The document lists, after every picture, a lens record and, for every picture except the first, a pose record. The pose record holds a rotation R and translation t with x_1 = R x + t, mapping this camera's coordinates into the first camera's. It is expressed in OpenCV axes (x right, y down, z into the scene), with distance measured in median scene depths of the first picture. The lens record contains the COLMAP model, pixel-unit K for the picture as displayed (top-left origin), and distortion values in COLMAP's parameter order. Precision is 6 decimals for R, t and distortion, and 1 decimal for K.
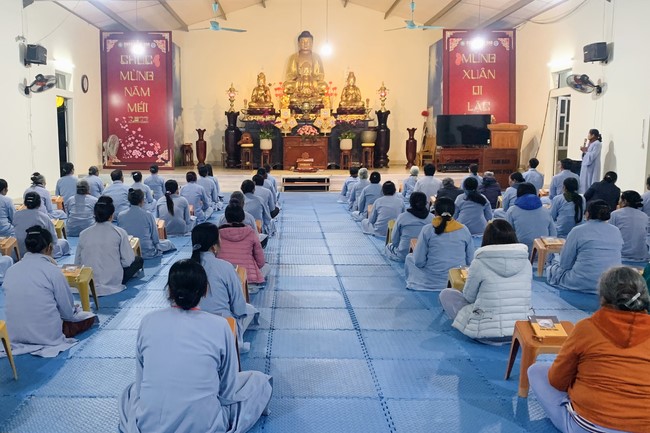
lens RADIAL K [[634.8, 0, 282.7], [0, 634.8, 238.9], [0, 0, 1]] dist [0.055596, 0.000000]
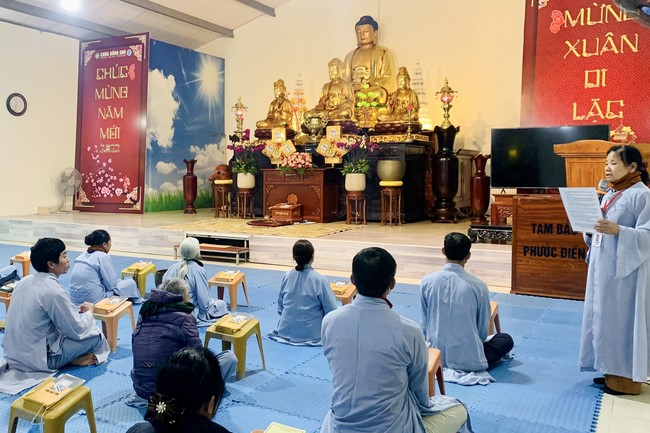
lens RADIAL K [[598.3, 0, 279.7], [0, 598.3, 217.2], [0, 0, 1]] dist [0.055688, 0.000000]
pose [[0.863019, 0.039748, -0.503606, 0.324245], [-0.080440, 0.994993, -0.059316, -0.076100], [0.498727, 0.091701, 0.861895, 0.476775]]
